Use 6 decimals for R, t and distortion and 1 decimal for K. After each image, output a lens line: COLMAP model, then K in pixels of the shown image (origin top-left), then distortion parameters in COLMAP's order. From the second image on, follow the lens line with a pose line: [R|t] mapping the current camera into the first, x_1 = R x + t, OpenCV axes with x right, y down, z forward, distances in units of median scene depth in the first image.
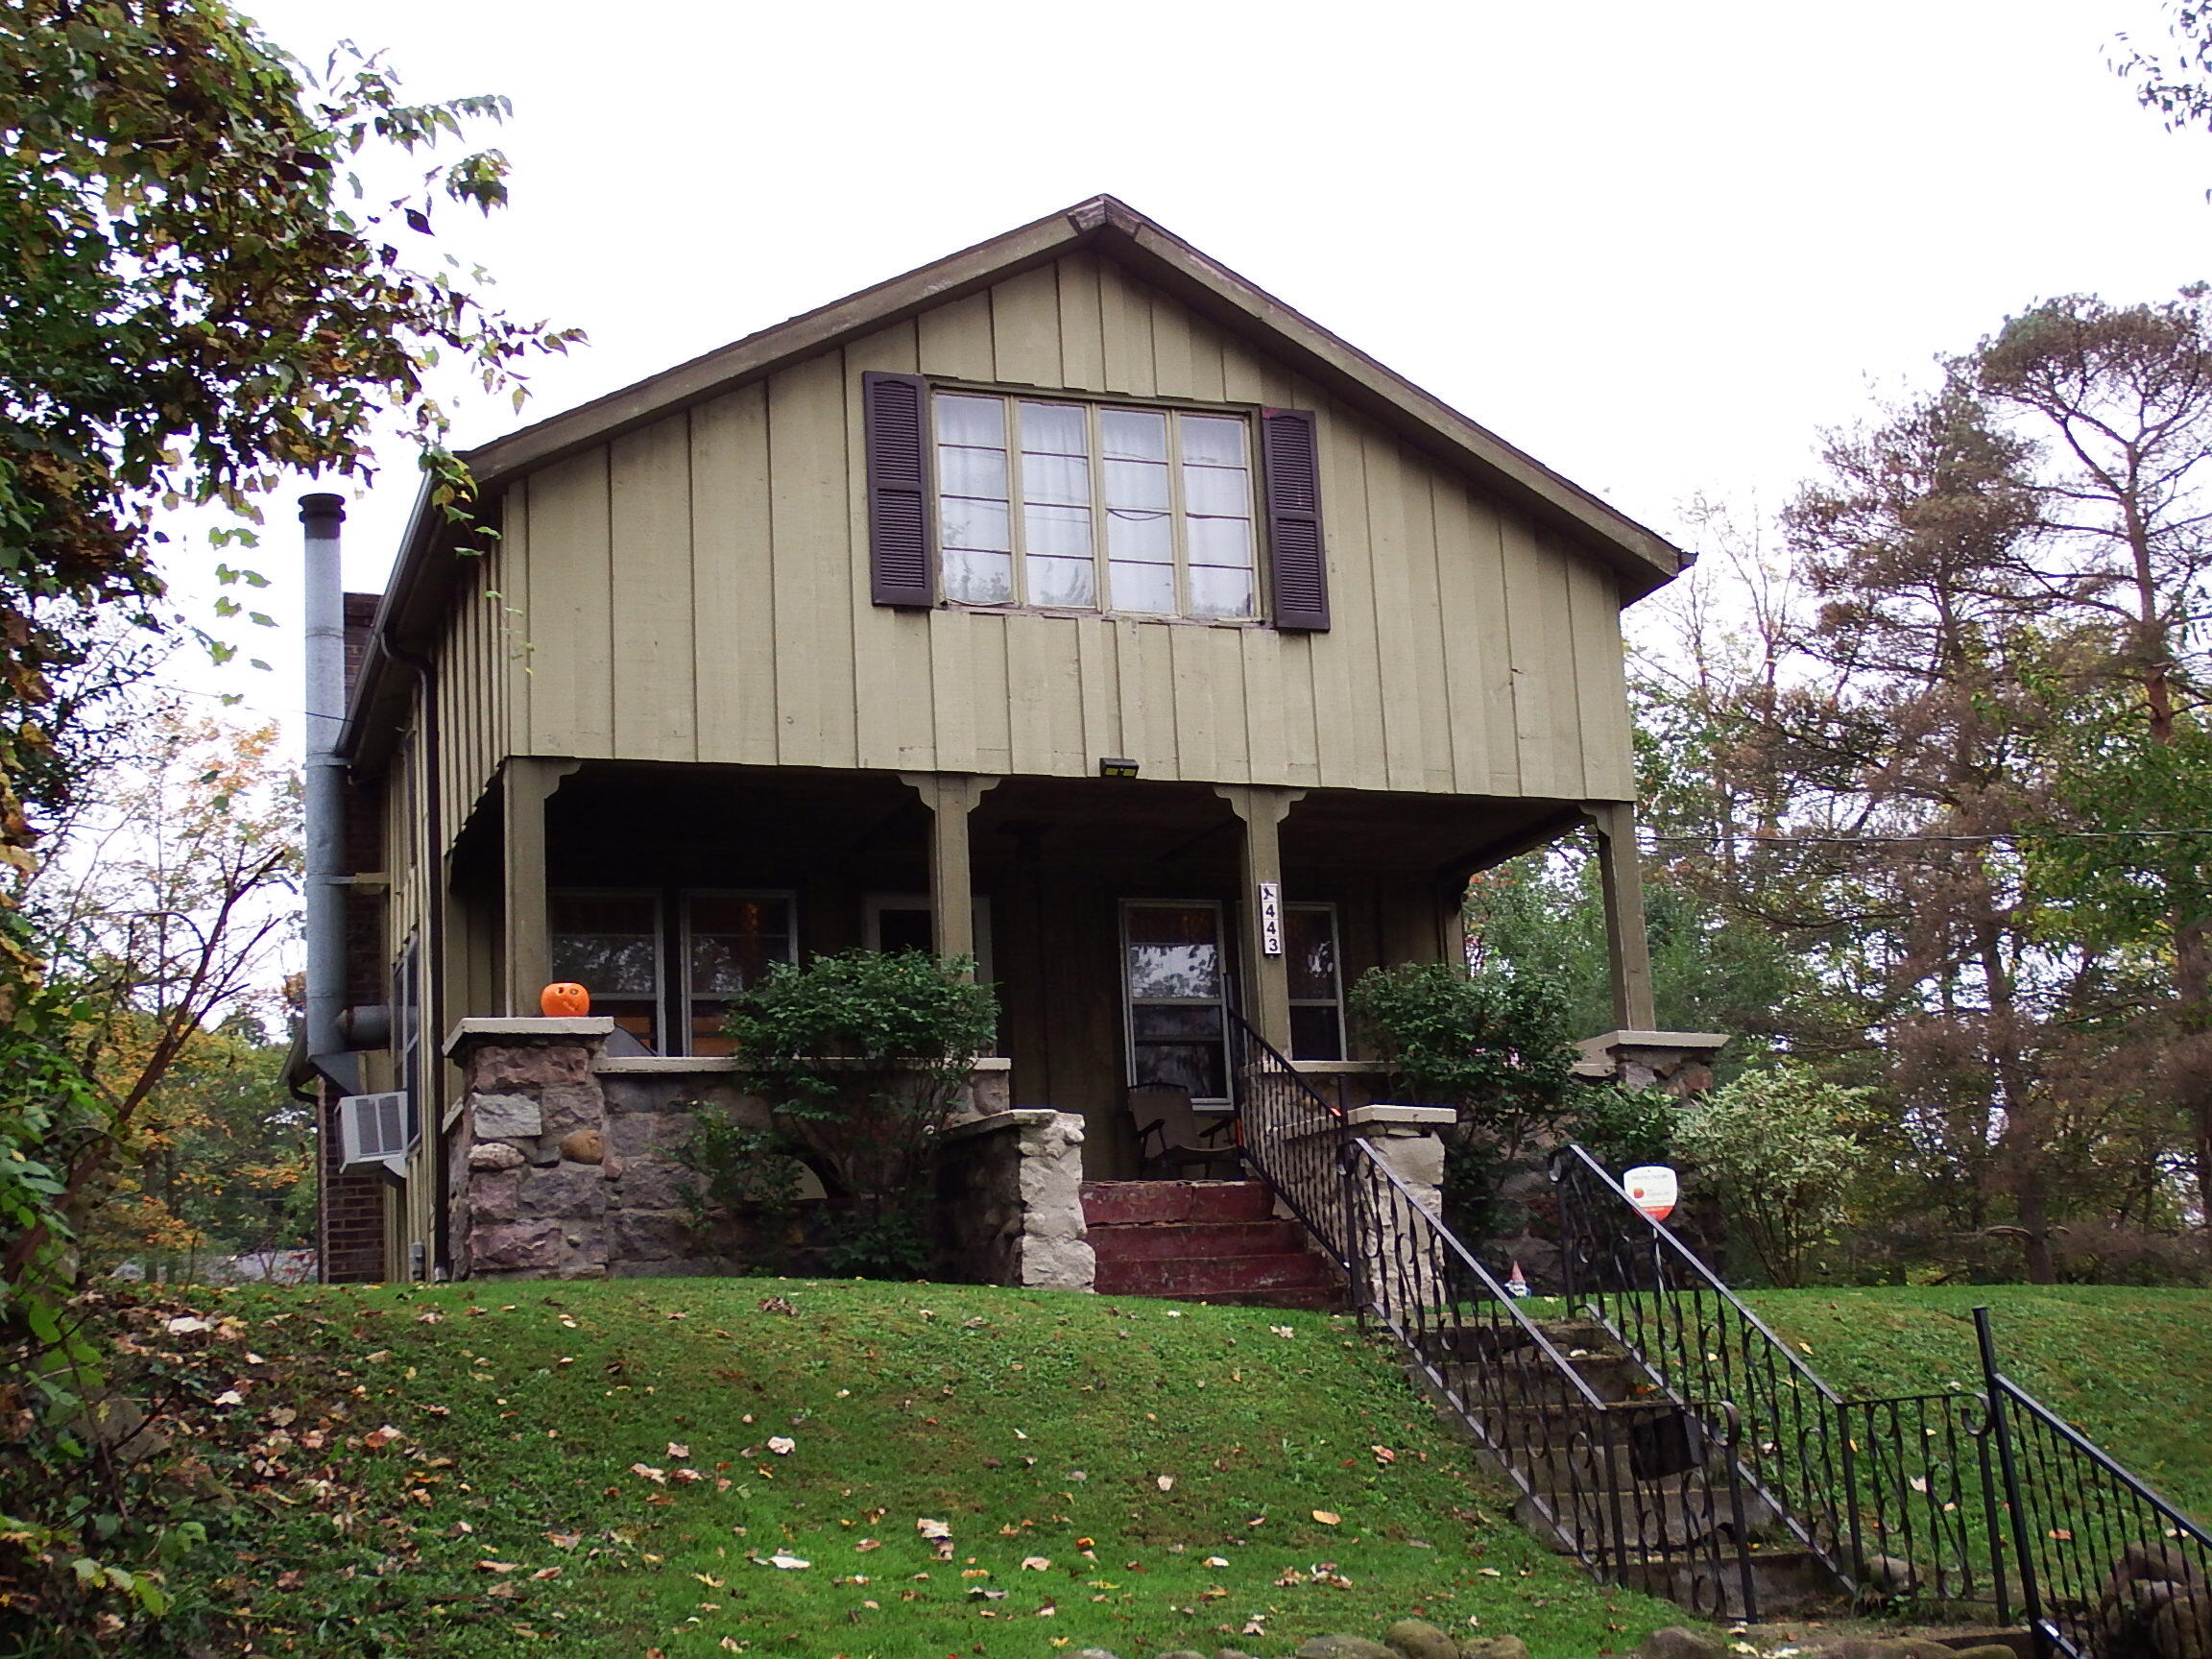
lens RADIAL K [[3191.7, 0, 1105.6], [0, 3191.7, 828.0], [0, 0, 1]] dist [0.046530, 0.000000]
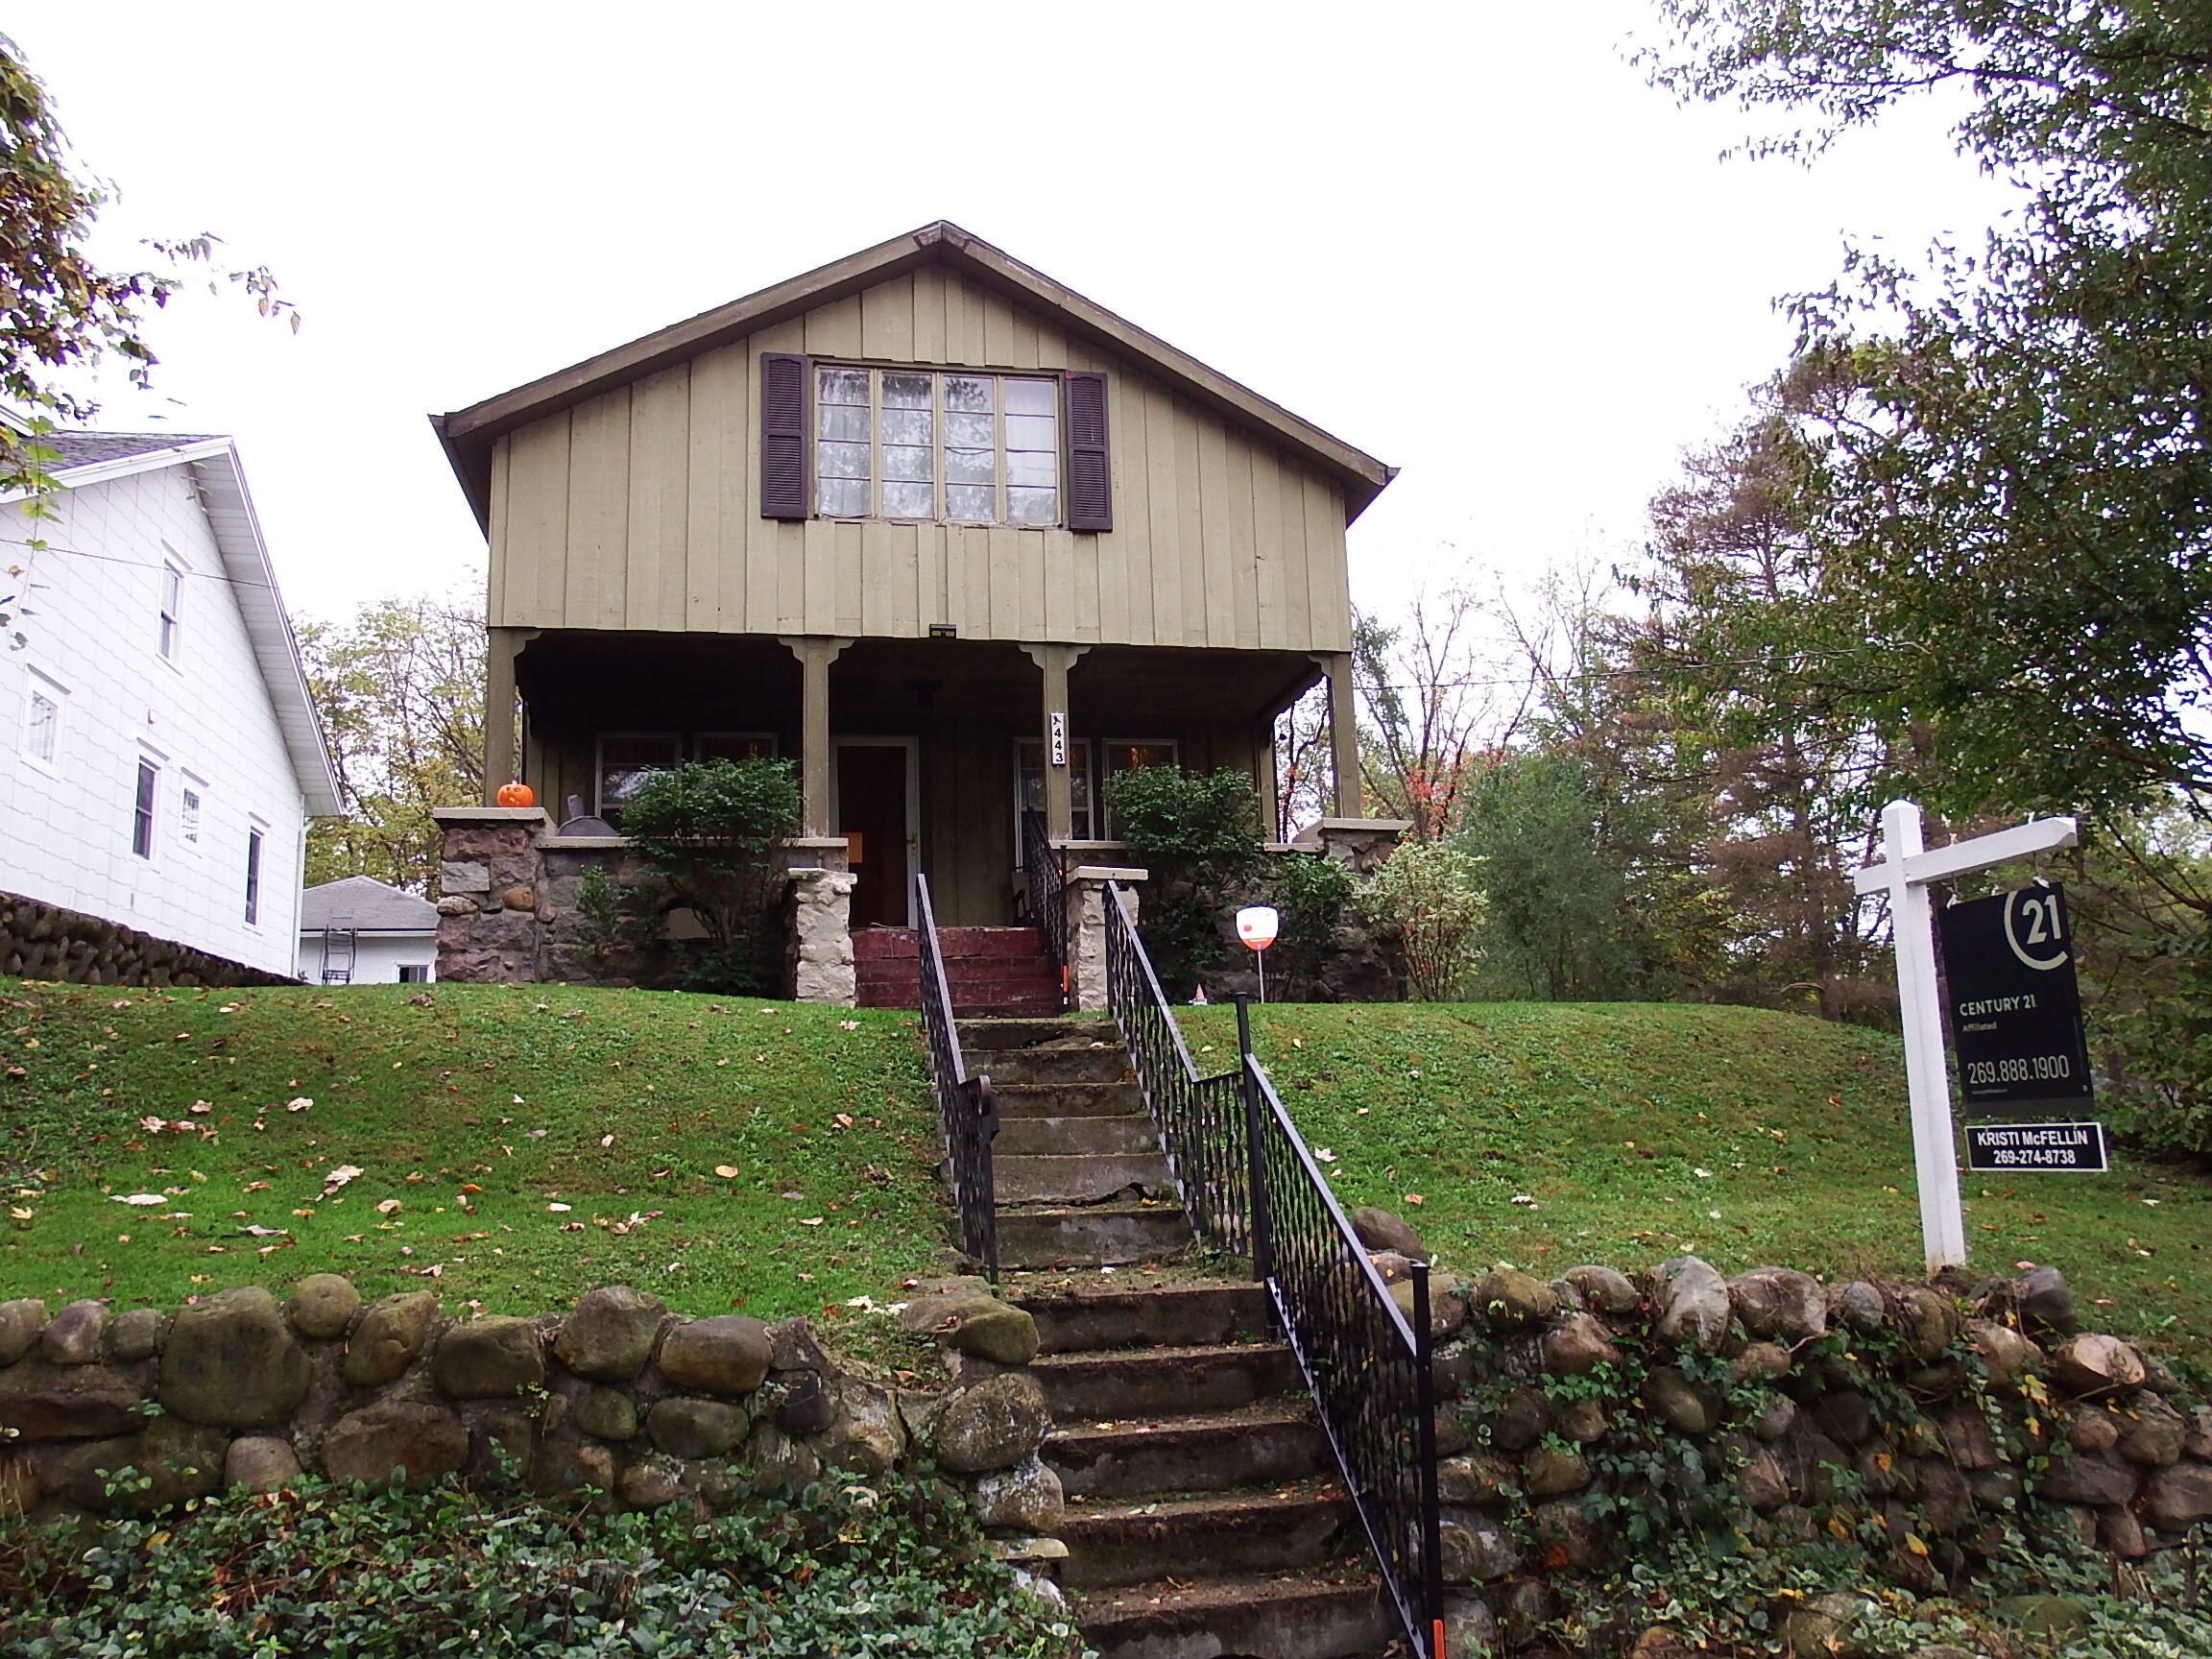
lens RADIAL K [[1815.8, 0, 1105.5], [0, 1815.8, 829.6], [0, 0, 1]] dist [0.010276, 0.005290]
pose [[0.984052, -0.011588, -0.177502, 0.211792], [0.016984, 0.999438, 0.028909, 0.045697], [0.177067, -0.031463, 0.983696, 0.235084]]
